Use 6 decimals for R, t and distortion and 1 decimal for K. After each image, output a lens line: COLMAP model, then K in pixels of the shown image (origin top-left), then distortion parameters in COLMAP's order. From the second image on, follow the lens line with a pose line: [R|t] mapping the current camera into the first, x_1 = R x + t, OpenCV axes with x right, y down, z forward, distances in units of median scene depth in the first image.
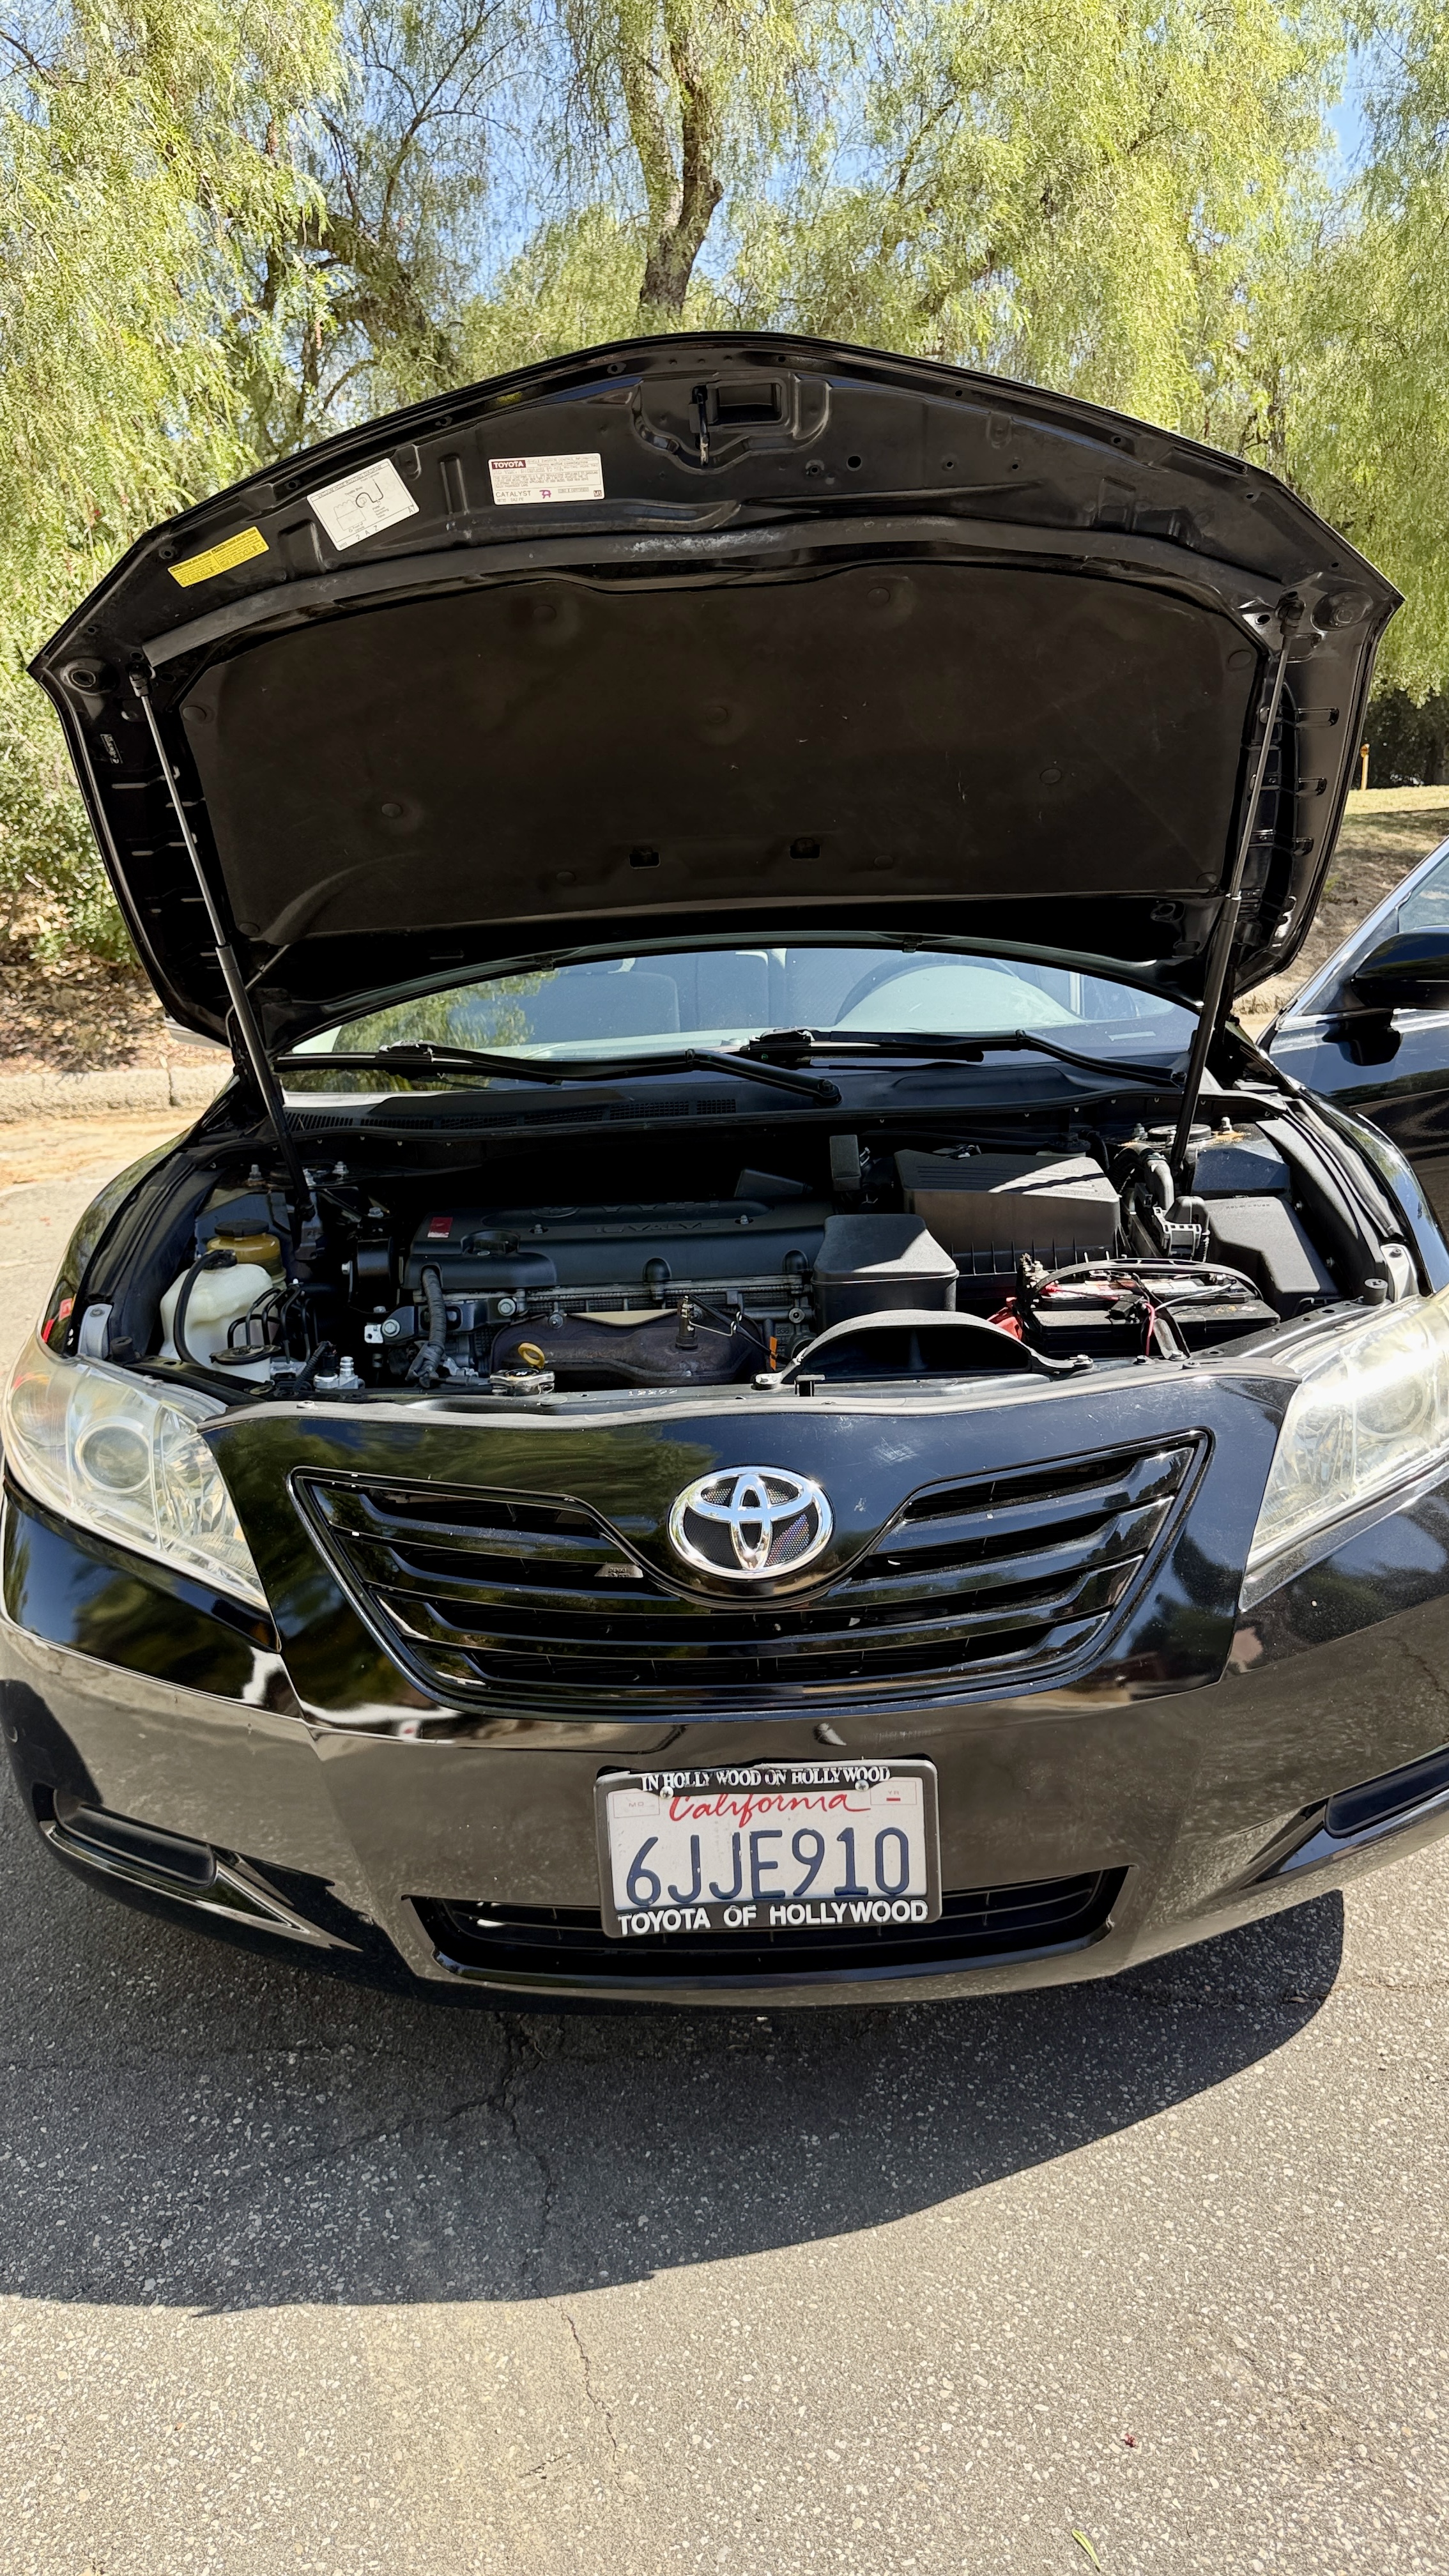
lens RADIAL K [[1800.0, 0, 709.6], [0, 1800.0, 1280.5], [0, 0, 1]] dist [-0.002373, -0.008596]
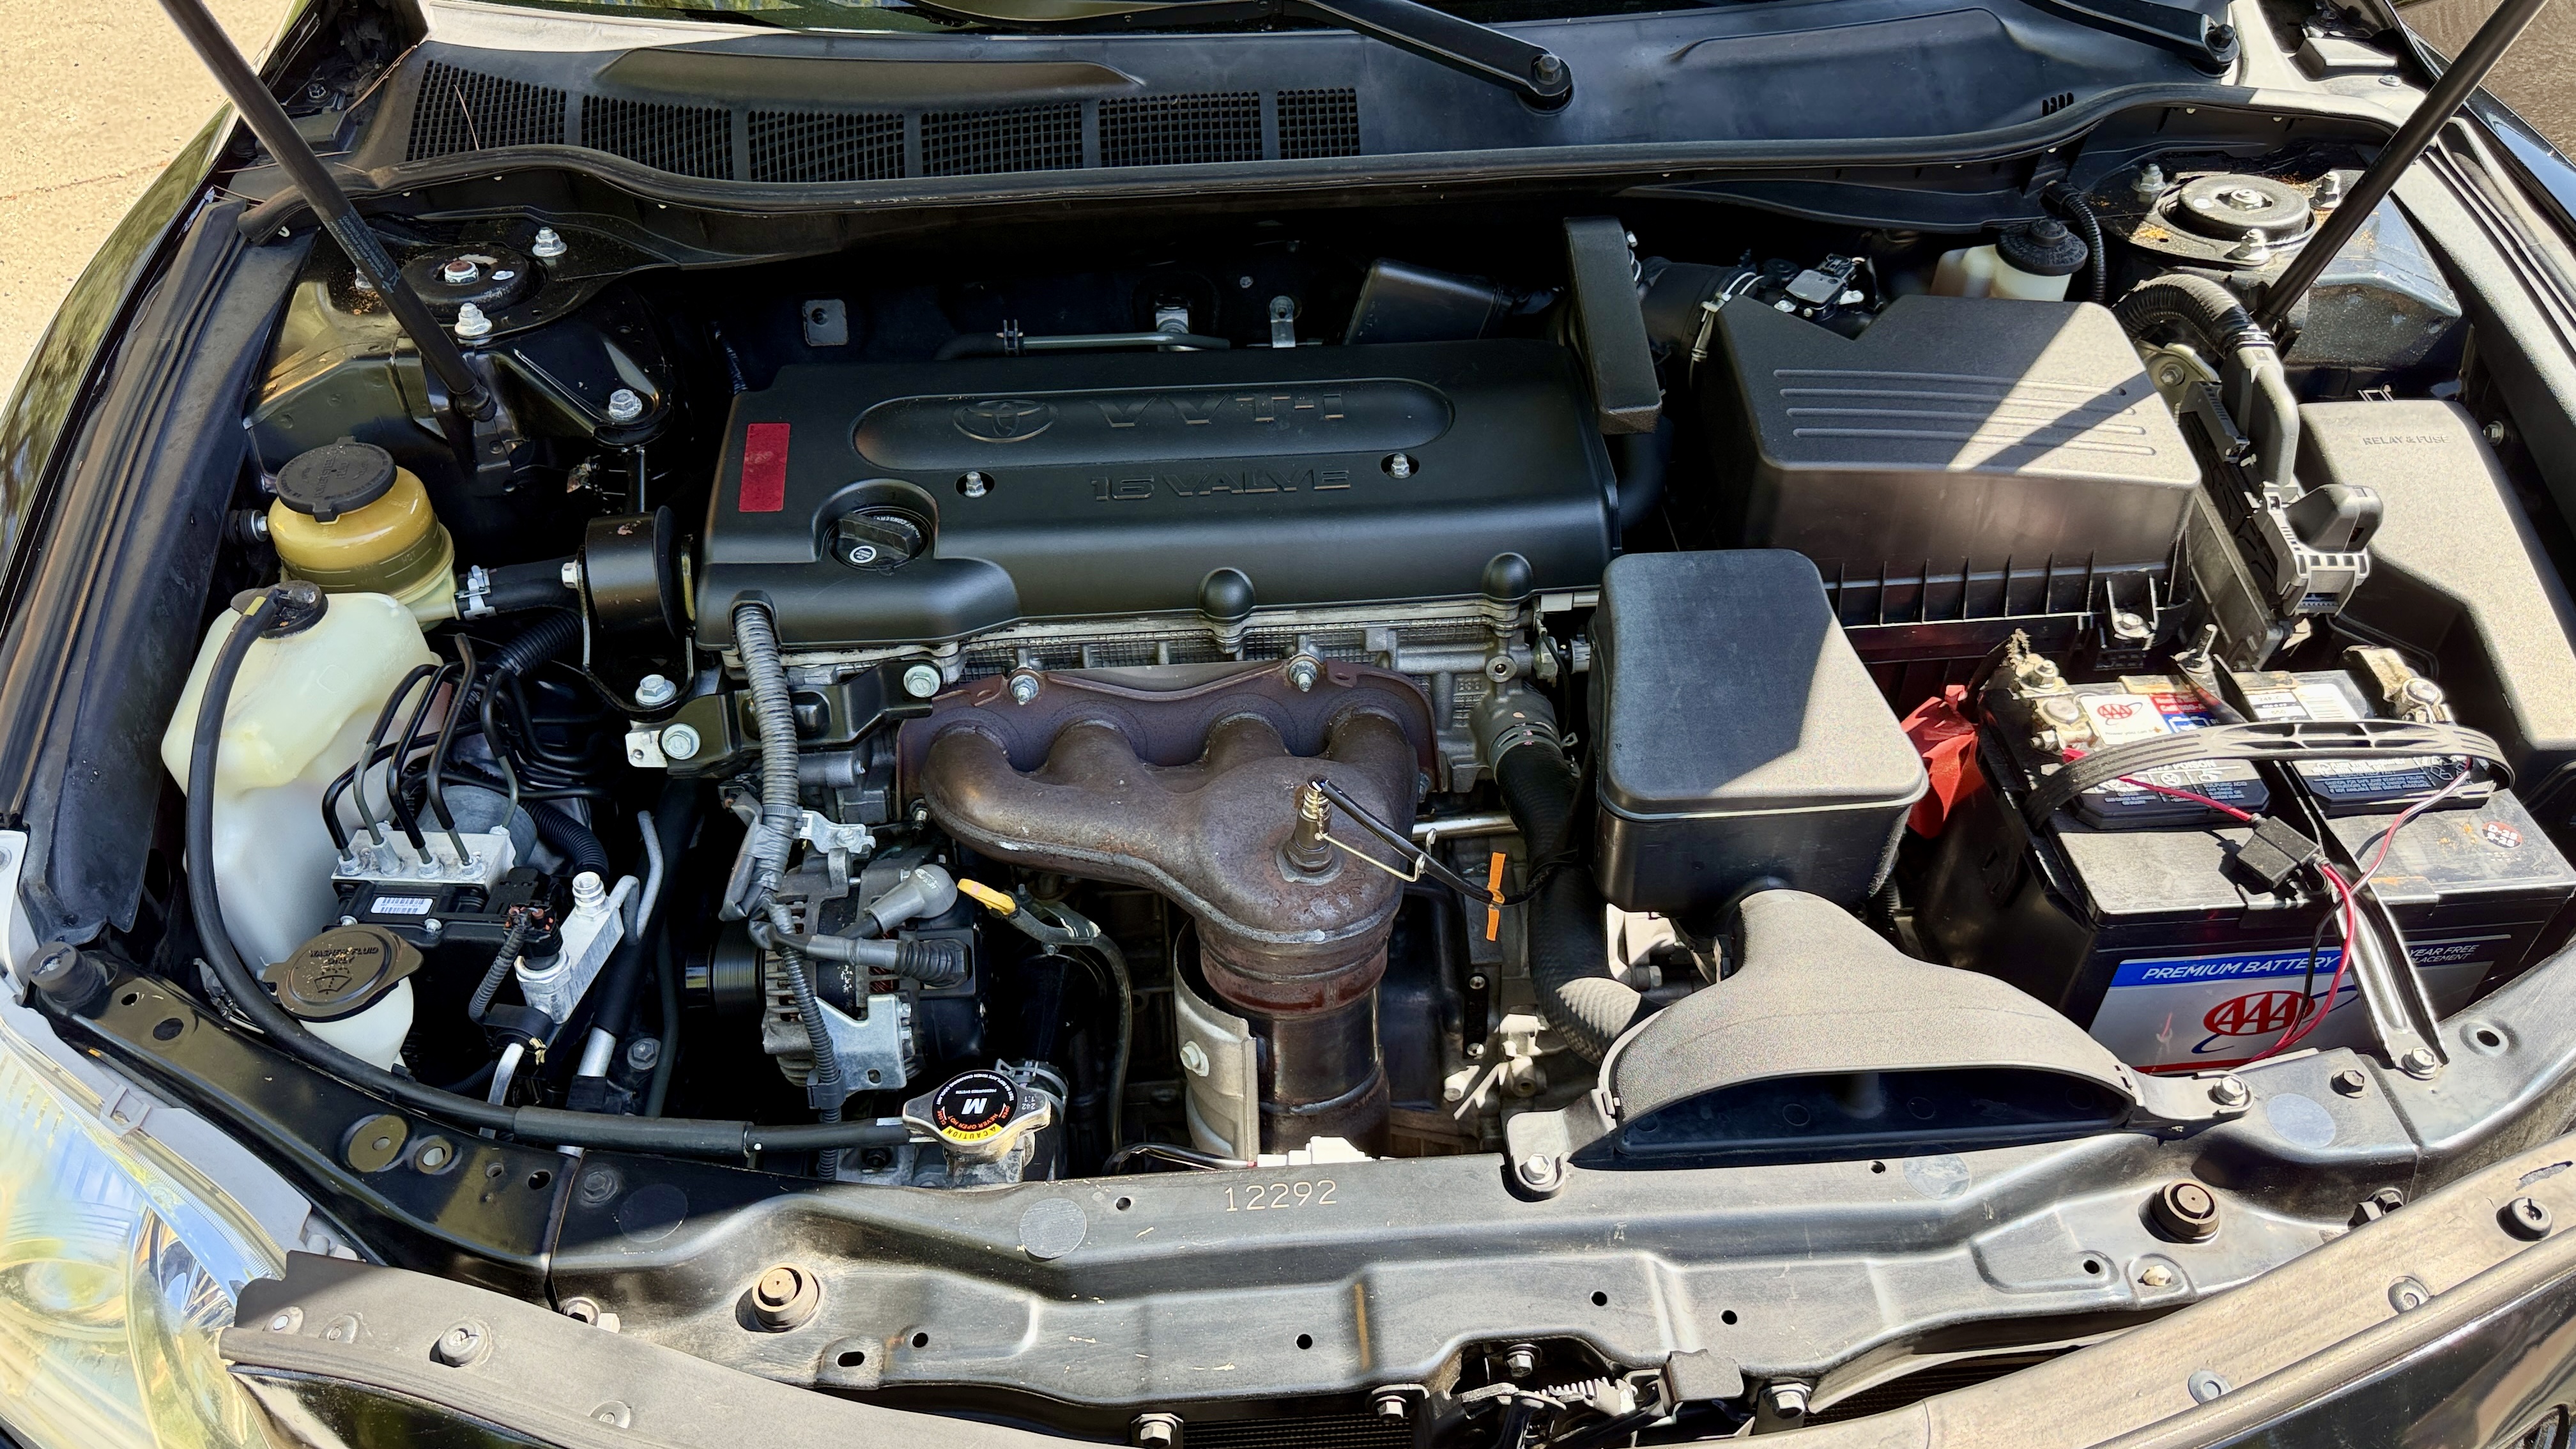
lens RADIAL K [[1800.0, 0, 1296.6], [0, 1800.0, 739.0], [0, 0, 1]] dist [-0.002373, -0.008596]
pose [[0.997055, -0.019615, 0.074137, -0.047363], [-0.017588, 0.882475, 0.470030, -0.200049], [-0.074643, -0.469950, 0.879532, 0.551660]]
